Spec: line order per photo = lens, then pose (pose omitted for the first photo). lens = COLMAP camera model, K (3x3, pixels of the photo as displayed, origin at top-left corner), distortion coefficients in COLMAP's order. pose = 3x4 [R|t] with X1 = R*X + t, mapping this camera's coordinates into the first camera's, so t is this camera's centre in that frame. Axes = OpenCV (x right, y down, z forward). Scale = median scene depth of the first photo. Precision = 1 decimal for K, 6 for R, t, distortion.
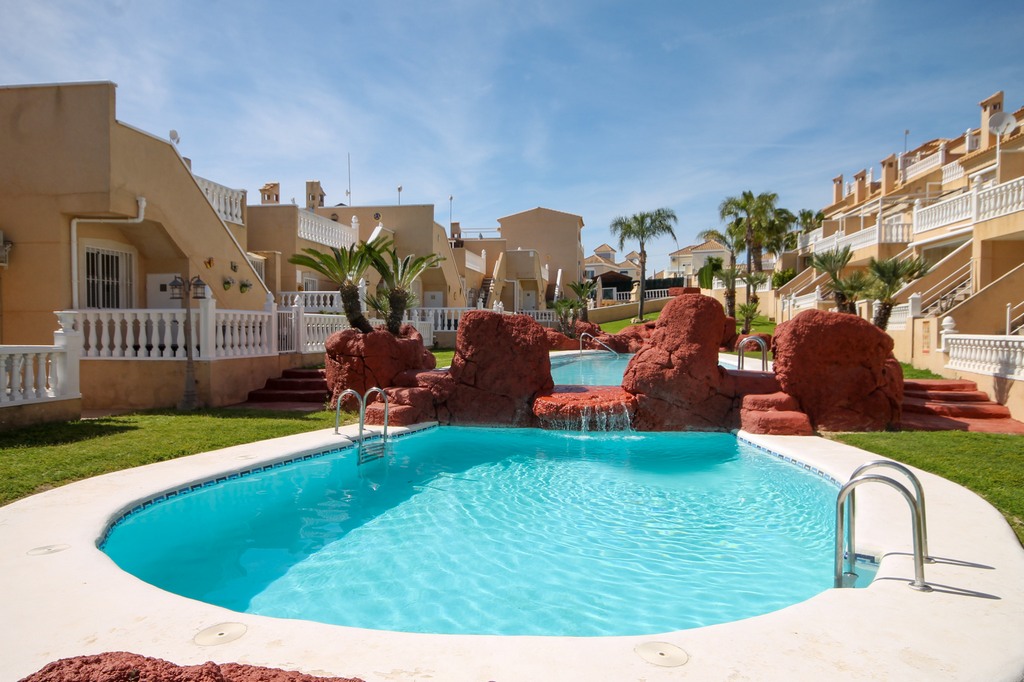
lens RADIAL K [[660.0, 0, 512.0], [0, 660.0, 341.0], [0, 0, 1]] dist [0.024461, 0.000749]
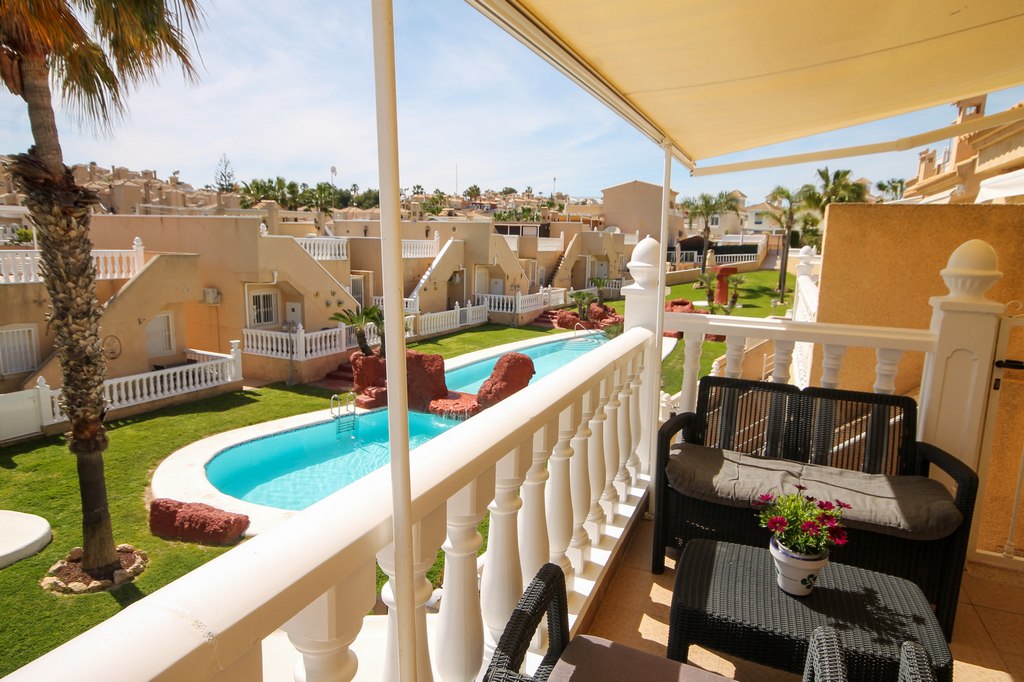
lens RADIAL K [[604.7, 0, 517.5], [0, 604.7, 343.9], [0, 0, 1]] dist [-0.007444, 0.032986]
pose [[0.959901, 0.068139, -0.271932, 0.643536], [-0.026925, 0.987935, 0.152508, -0.307778], [0.279043, -0.139071, 0.950155, -0.529440]]
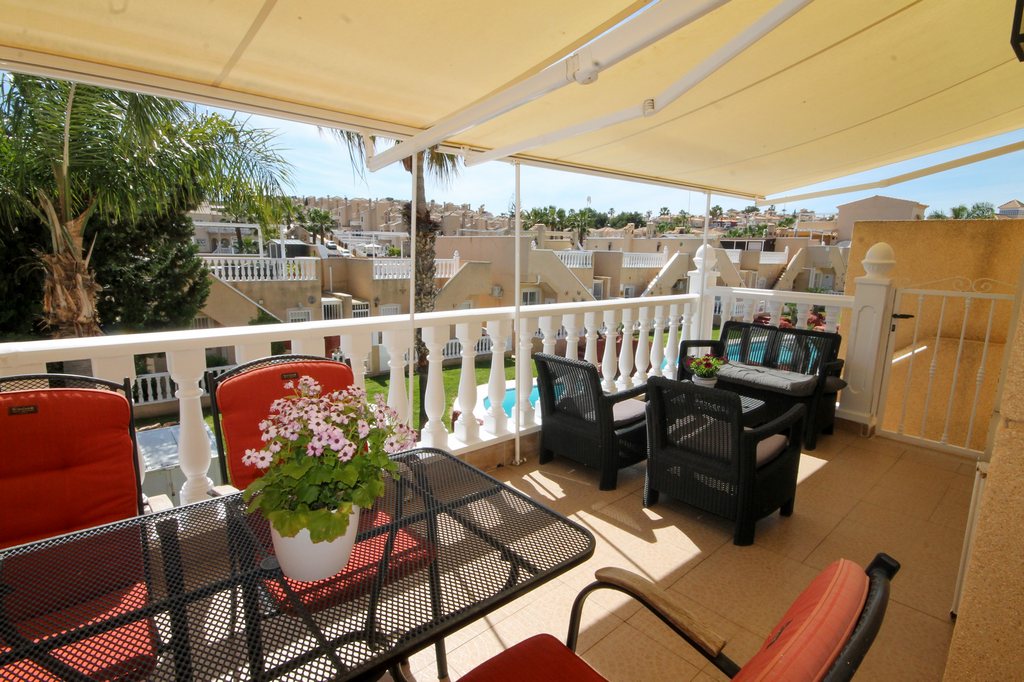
lens RADIAL K [[511.9, 0, 517.6], [0, 511.9, 344.8], [0, 0, 1]] dist [-0.003628, 0.010973]
pose [[0.753772, 0.136392, -0.642826, 0.786357], [-0.033470, 0.984922, 0.169729, -0.299612], [0.656283, -0.106422, 0.746972, -0.665813]]
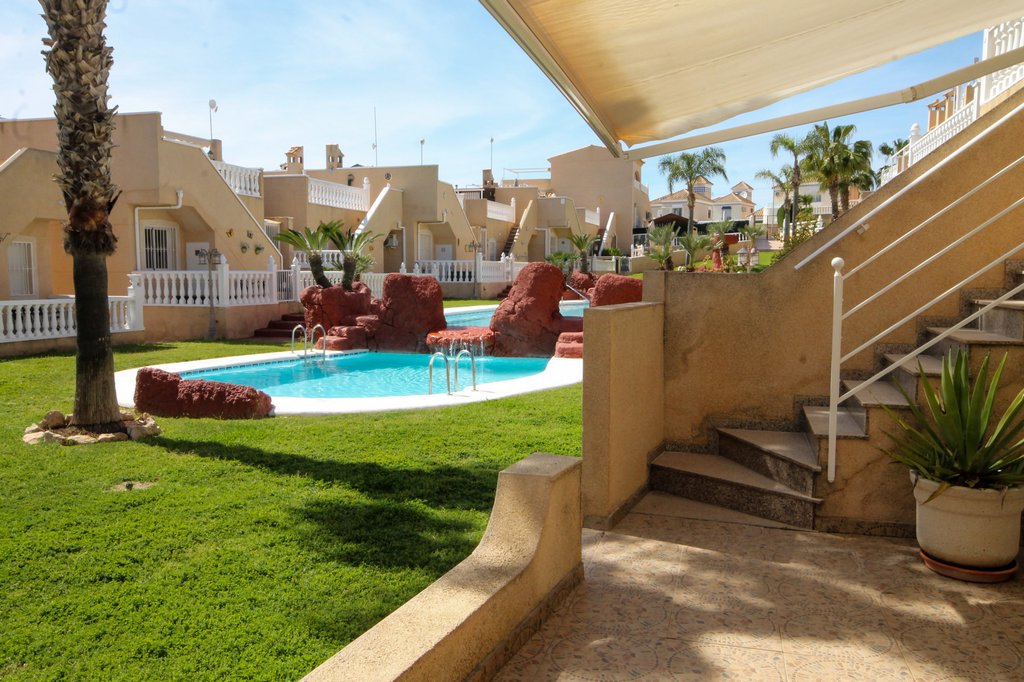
lens RADIAL K [[808.2, 0, 515.0], [0, 808.2, 342.1], [0, 0, 1]] dist [-0.004067, 0.048178]
pose [[0.990254, 0.012592, -0.138700, 0.401221], [-0.003237, 0.997716, 0.067469, -0.014496], [0.139233, -0.066363, 0.988033, -0.635713]]
